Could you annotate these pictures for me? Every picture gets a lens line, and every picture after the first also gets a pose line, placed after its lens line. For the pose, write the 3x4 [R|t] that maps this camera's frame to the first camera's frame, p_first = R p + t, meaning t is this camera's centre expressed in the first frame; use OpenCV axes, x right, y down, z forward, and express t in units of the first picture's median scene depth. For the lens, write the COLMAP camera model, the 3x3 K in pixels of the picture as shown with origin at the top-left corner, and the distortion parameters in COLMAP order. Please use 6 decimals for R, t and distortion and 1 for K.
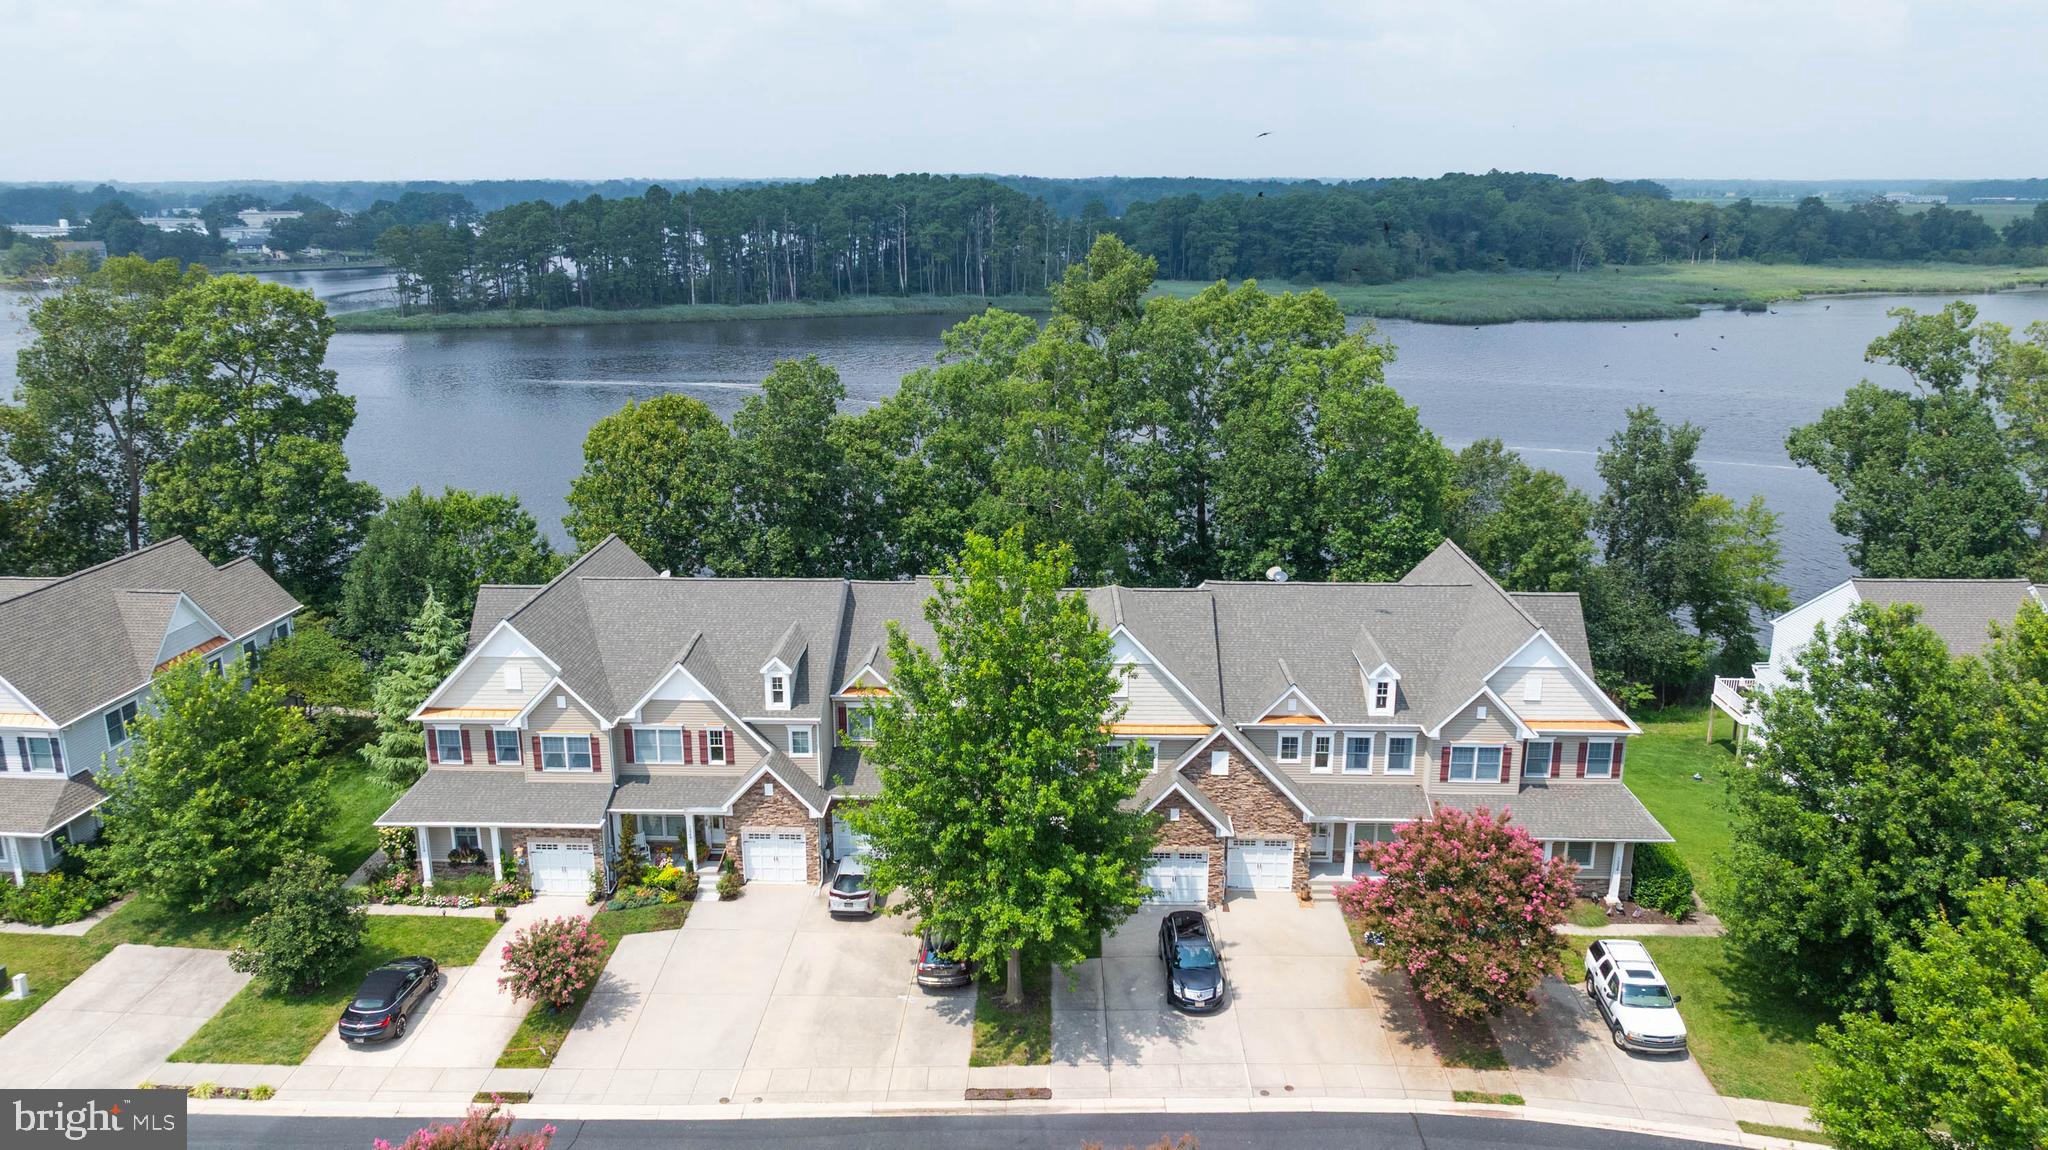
lens RADIAL K [[1470.3, 0, 1026.9], [0, 1470.3, 576.2], [0, 0, 1]] dist [-0.013285, -0.001995]
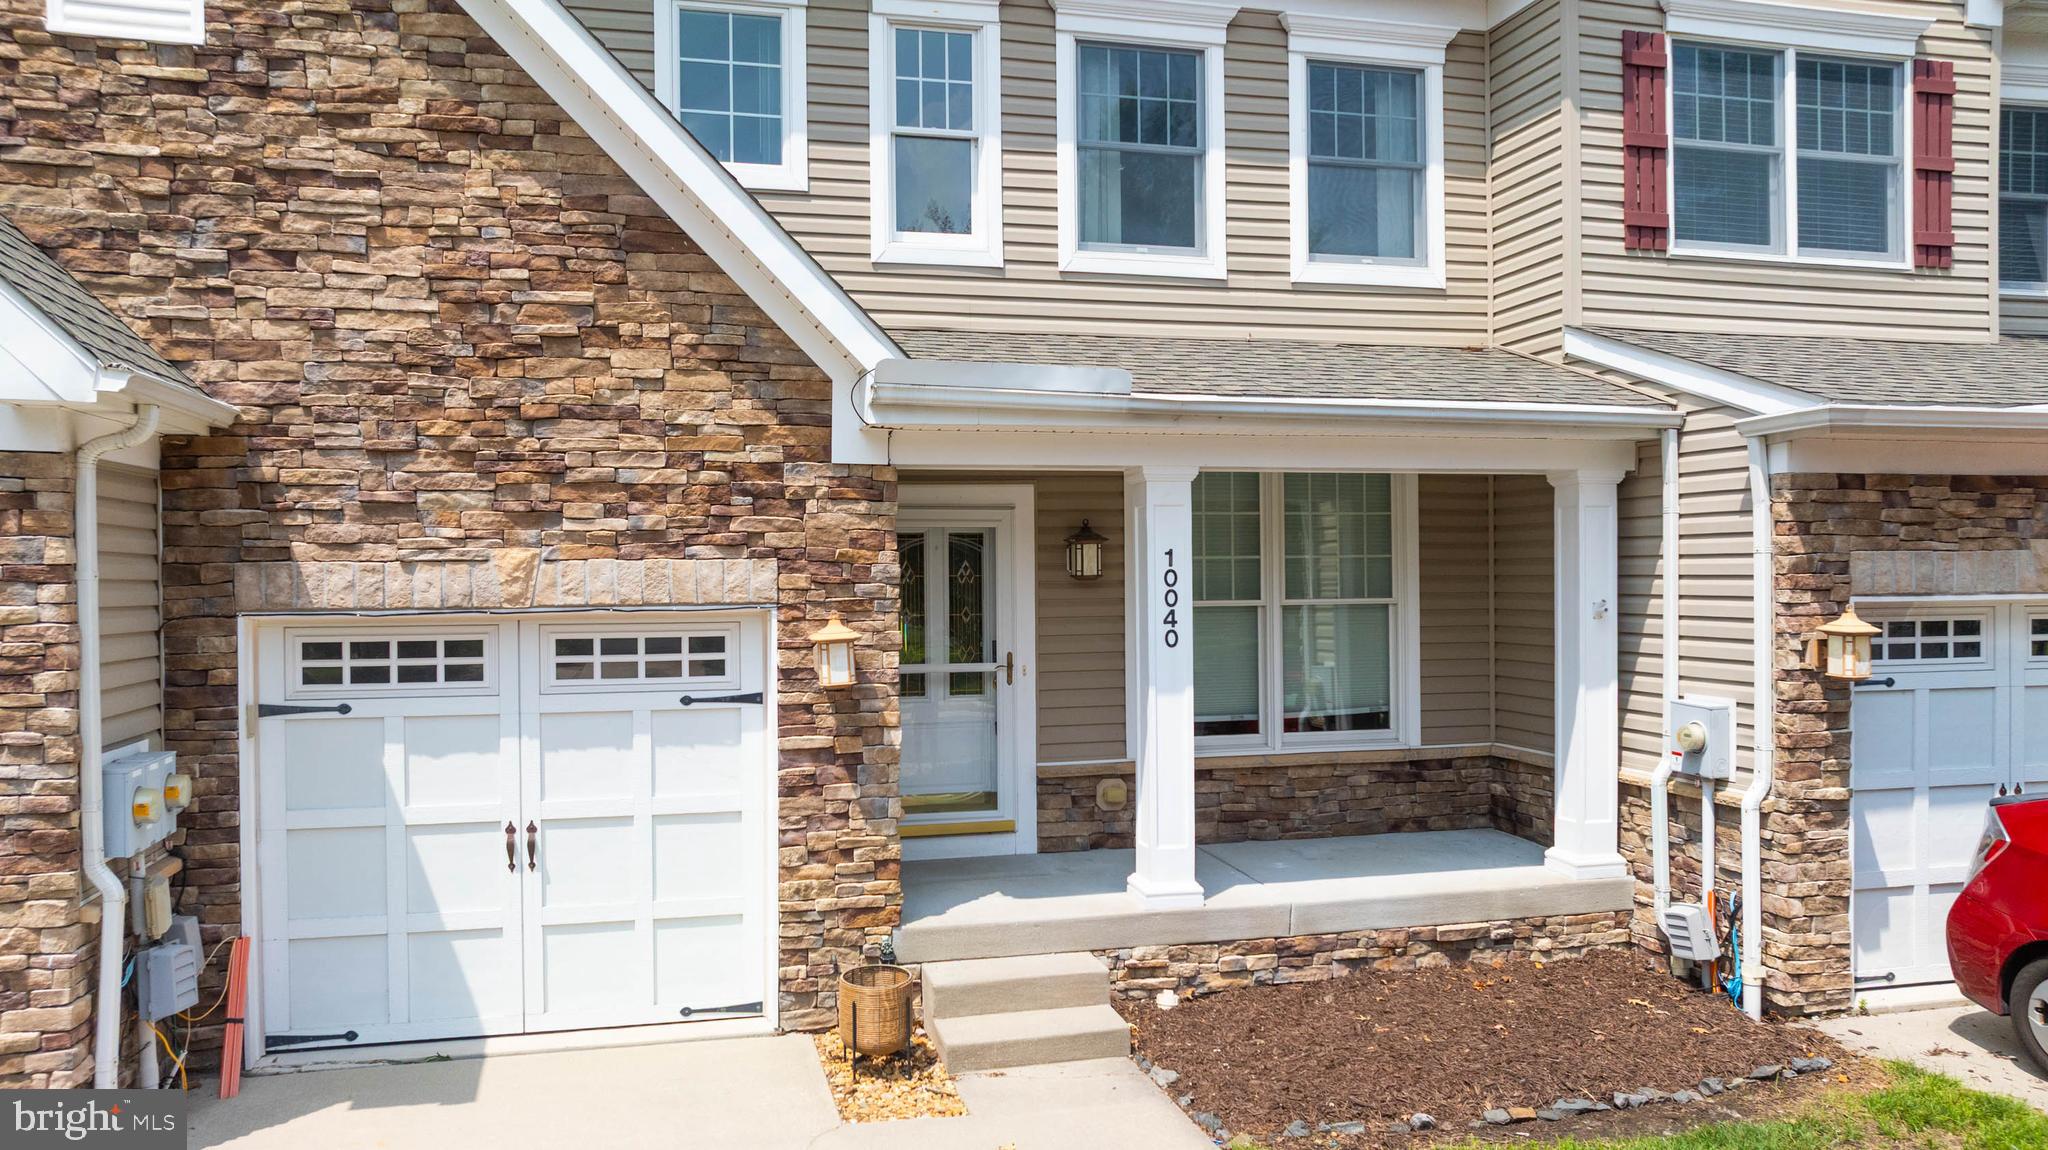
lens RADIAL K [[1470.3, 0, 1021.7], [0, 1470.3, 577.6], [0, 0, 1]] dist [-0.013285, -0.001995]
pose [[0.960828, -0.009808, 0.276971, 0.165755], [0.081326, 0.965356, -0.247940, 0.211199], [-0.264944, 0.260753, 0.928339, 0.864624]]
